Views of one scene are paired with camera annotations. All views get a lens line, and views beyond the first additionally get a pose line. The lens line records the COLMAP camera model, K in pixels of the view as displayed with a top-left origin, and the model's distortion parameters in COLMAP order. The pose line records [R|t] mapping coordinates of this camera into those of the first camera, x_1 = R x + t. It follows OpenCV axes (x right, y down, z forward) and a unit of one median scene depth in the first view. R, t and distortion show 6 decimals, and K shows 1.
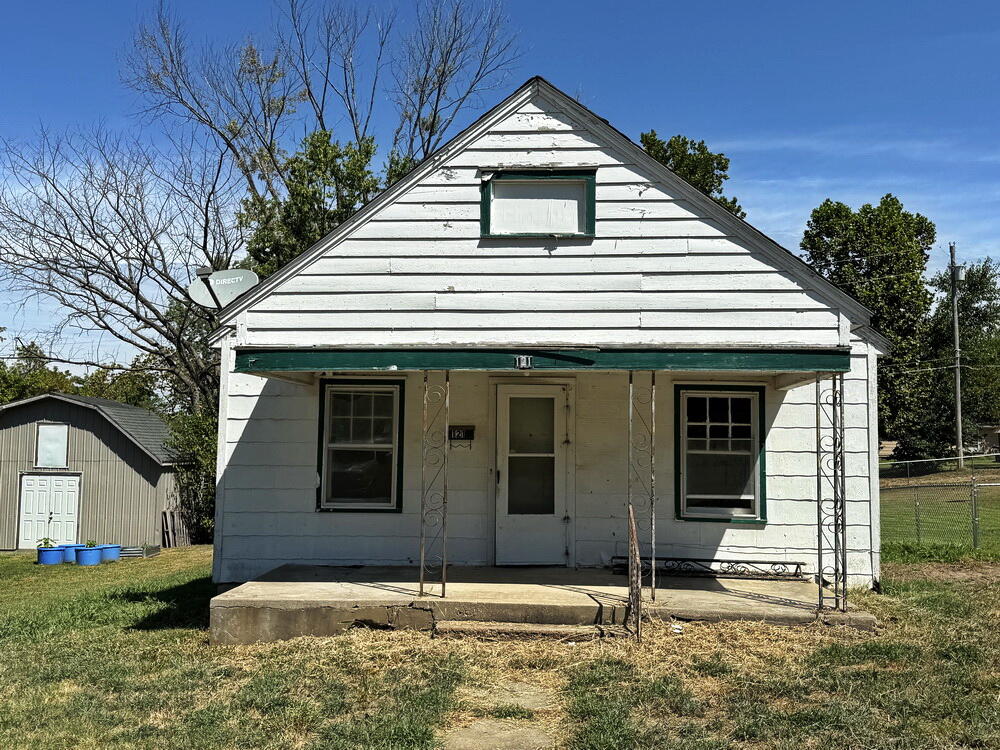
lens RADIAL K [[938.1, 0, 500.1], [0, 938.1, 381.2], [0, 0, 1]] dist [0.108757, 0.000000]
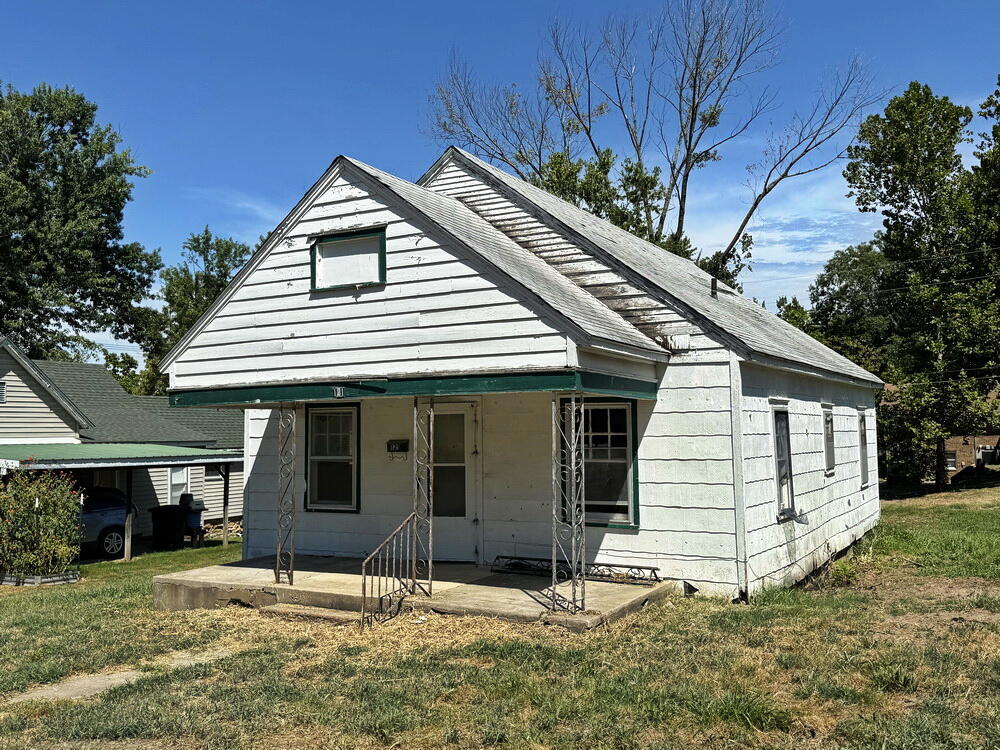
lens RADIAL K [[938.1, 0, 502.3], [0, 938.1, 372.2], [0, 0, 1]] dist [0.108757, 0.000000]
pose [[0.893126, -0.049461, -0.447079, 0.743436], [0.050764, 0.998669, -0.009075, -0.024242], [0.446933, -0.014590, 0.894449, 0.010766]]
